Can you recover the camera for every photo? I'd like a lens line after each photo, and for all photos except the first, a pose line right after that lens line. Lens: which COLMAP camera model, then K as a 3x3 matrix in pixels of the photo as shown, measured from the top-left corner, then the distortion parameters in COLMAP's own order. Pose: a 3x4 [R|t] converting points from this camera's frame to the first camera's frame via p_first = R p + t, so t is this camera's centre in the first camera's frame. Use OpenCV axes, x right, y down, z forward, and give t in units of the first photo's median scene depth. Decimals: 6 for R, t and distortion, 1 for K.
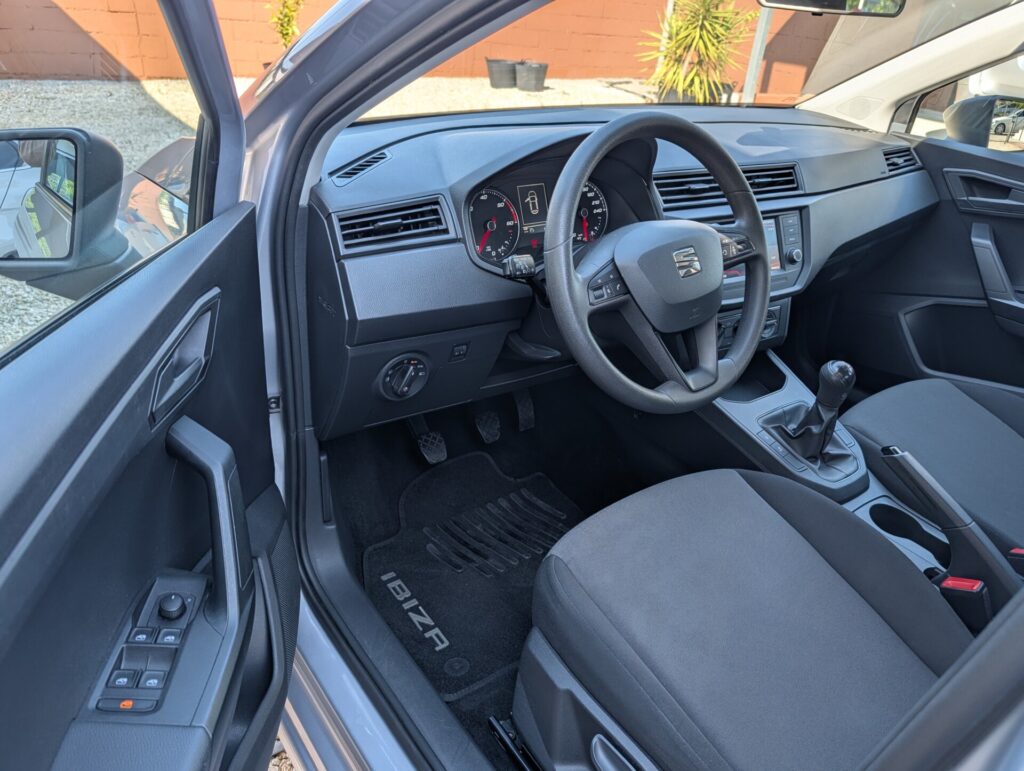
lens RADIAL K [[722.6, 0, 512.0], [0, 722.6, 384.1], [0, 0, 1]] dist [0.011479, -0.012414]
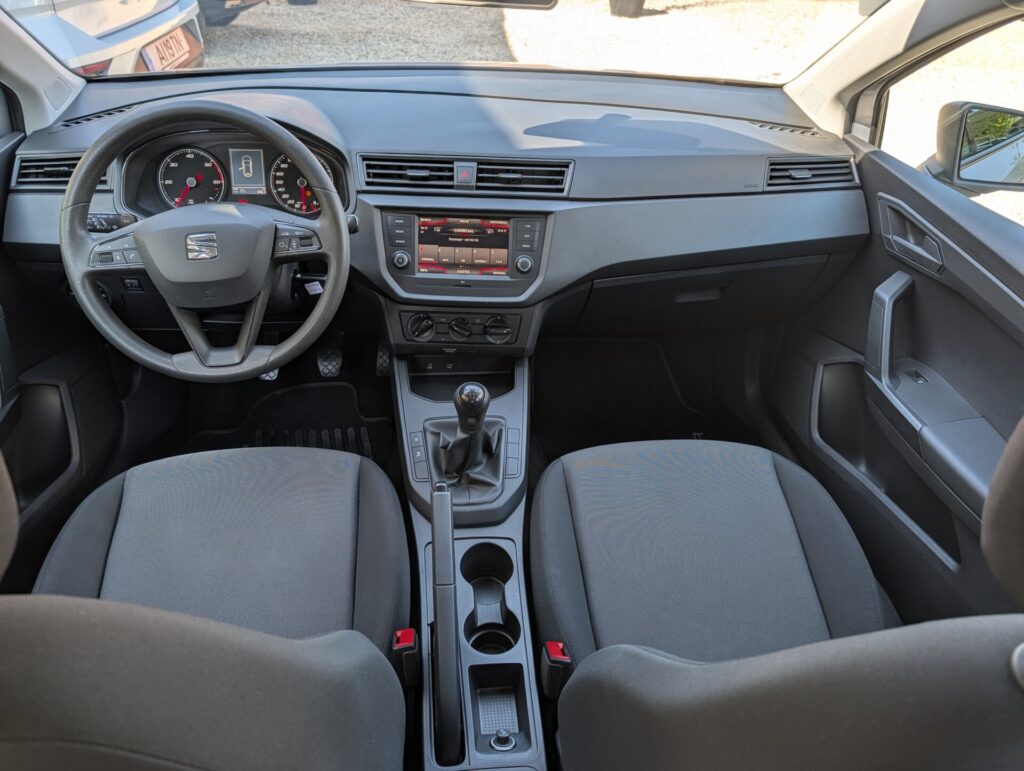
lens RADIAL K [[722.6, 0, 513.2], [0, 722.6, 387.4], [0, 0, 1]] dist [0.011479, -0.012414]
pose [[0.860274, 0.275467, -0.429007, 0.885562], [-0.225677, 0.960288, 0.164063, -0.189957], [0.457164, -0.044322, 0.888277, 0.188721]]
